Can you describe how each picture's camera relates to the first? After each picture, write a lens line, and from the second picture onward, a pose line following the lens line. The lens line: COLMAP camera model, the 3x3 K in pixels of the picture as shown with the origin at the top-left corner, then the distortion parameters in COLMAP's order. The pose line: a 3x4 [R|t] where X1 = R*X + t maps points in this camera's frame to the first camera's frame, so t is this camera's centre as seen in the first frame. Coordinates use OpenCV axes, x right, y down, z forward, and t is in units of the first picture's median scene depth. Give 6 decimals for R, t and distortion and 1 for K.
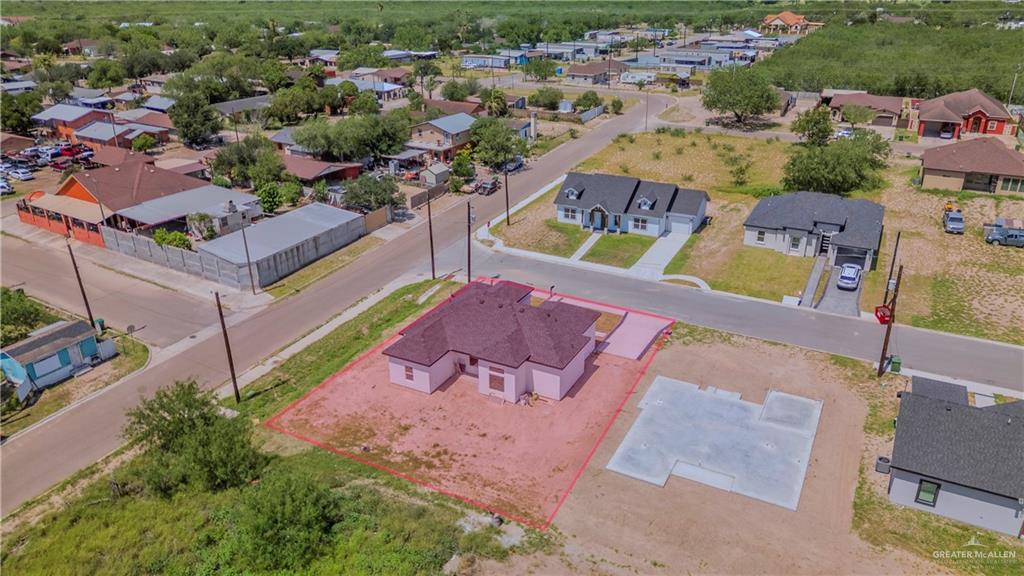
lens RADIAL K [[716.2, 0, 512.0], [0, 716.2, 288.0], [0, 0, 1]] dist [0.097298, -0.120523]
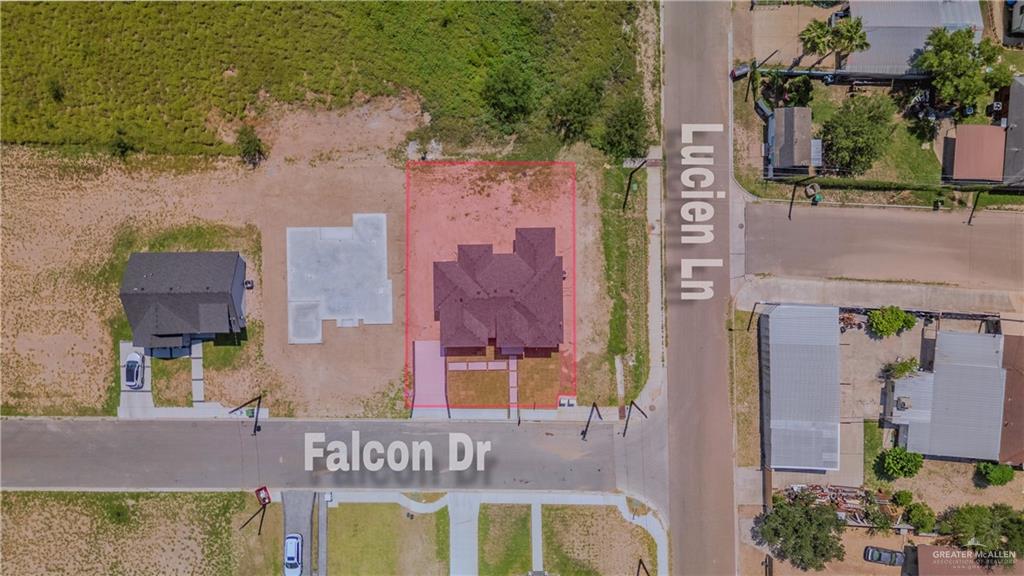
lens RADIAL K [[716.2, 0, 512.0], [0, 716.2, 288.0], [0, 0, 1]] dist [0.097298, -0.120523]
pose [[-0.876172, 0.481505, 0.021789, -0.069070], [-0.182945, -0.374038, 0.909190, -1.102561], [0.445930, 0.792621, 0.415811, 0.404603]]
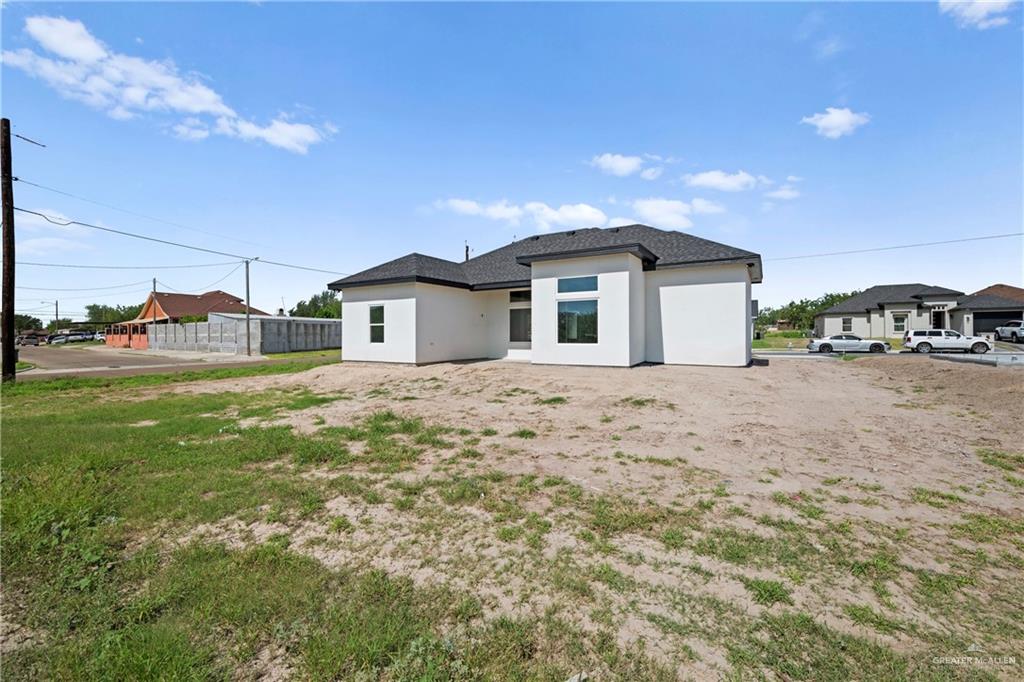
lens RADIAL K [[421.3, 0, 512.0], [0, 421.3, 341.0], [0, 0, 1]] dist [-0.000152, 0.000063]
pose [[0.998432, 0.003731, -0.055851, -0.038323], [-0.025476, 0.918742, -0.394035, 0.202591], [0.049843, 0.394840, 0.917397, 0.673890]]
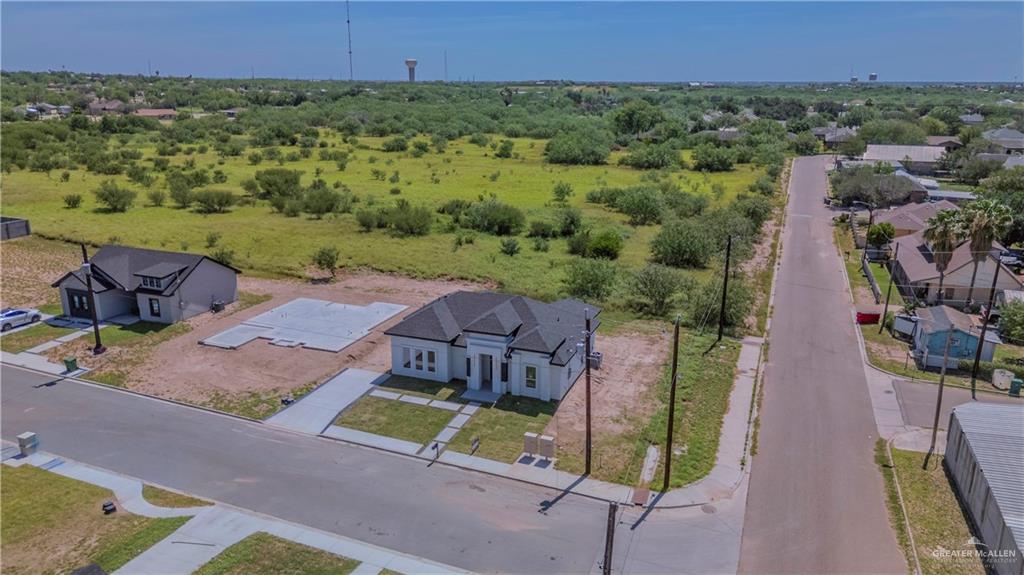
lens RADIAL K [[716.2, 0, 512.0], [0, 716.2, 287.5], [0, 0, 1]] dist [0.097298, -0.120523]
pose [[-0.992748, 0.036701, -0.114478, 0.064954], [-0.045025, 0.769440, 0.637130, -0.543772], [0.111467, 0.637664, -0.762208, 1.575026]]
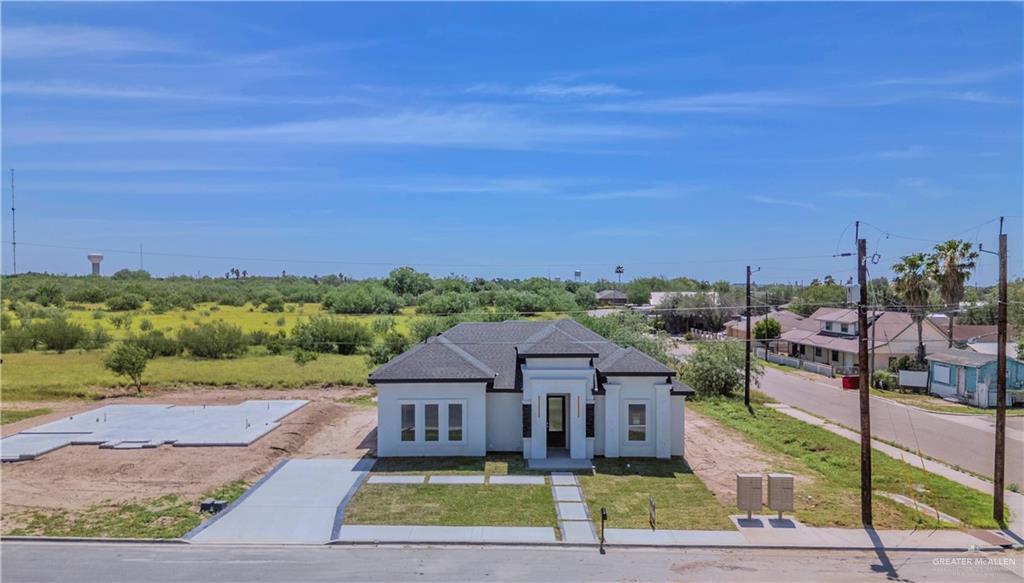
lens RADIAL K [[755.6, 0, 512.0], [0, 755.6, 291.5], [0, 0, 1]] dist [0.056980, -0.049689]
pose [[-0.879184, 0.011852, -0.476336, 0.274610], [-0.185715, 0.912107, 0.365473, -0.221859], [0.438801, 0.409780, -0.799709, 1.378535]]
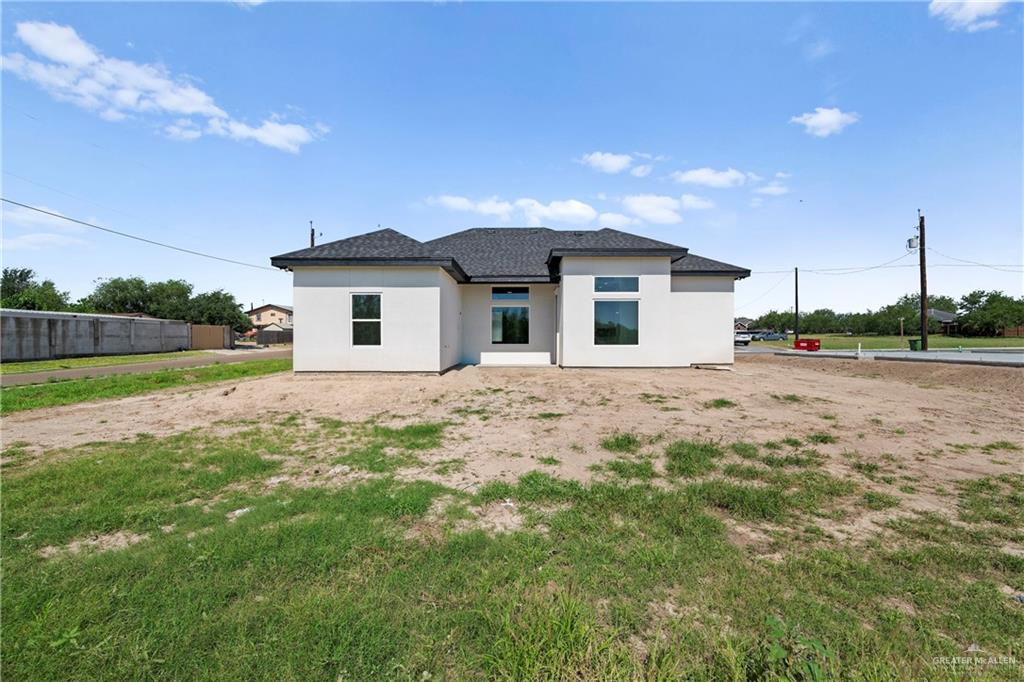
lens RADIAL K [[421.3, 0, 512.0], [0, 421.3, 341.0], [0, 0, 1]] dist [-0.000152, 0.000063]
pose [[0.886912, 0.006519, 0.461893, -0.152246], [0.181632, 0.914442, -0.361669, 0.183385], [-0.424732, 0.404663, 0.809846, 0.722808]]
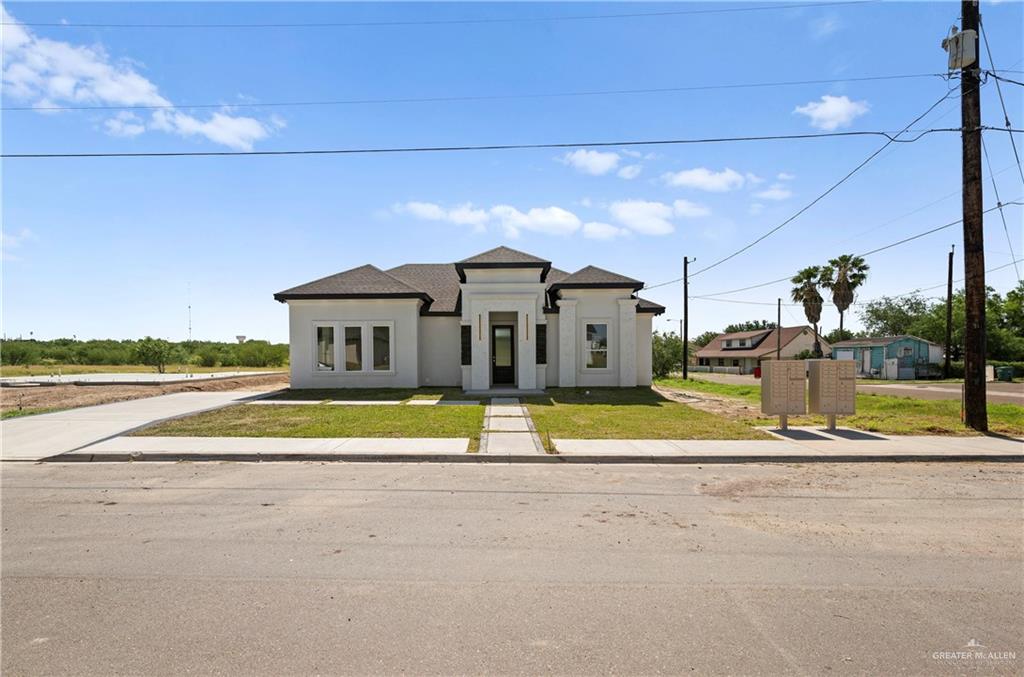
lens RADIAL K [[475.7, 0, 501.0], [0, 475.7, 365.9], [0, 0, 1]] dist [-0.000965, -0.000183]
pose [[-0.879409, 0.024015, -0.475461, 0.134791], [-0.179499, 0.908289, 0.377877, -0.052624], [0.440931, 0.417653, -0.794447, 1.238268]]
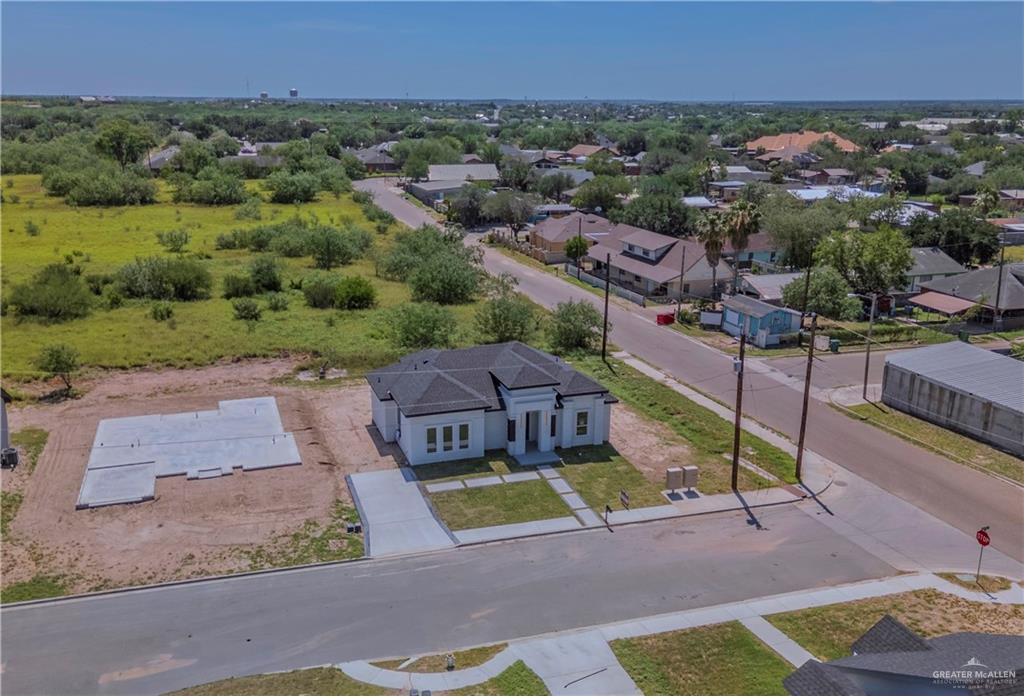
lens RADIAL K [[867.3, 0, 480.3], [0, 867.3, 347.5], [0, 0, 1]] dist [0.118100, -0.214849]
pose [[-0.697579, 0.201756, -0.687516, 0.609458], [-0.286880, 0.800622, 0.526027, -0.457620], [0.656569, 0.564180, -0.500618, 1.367539]]
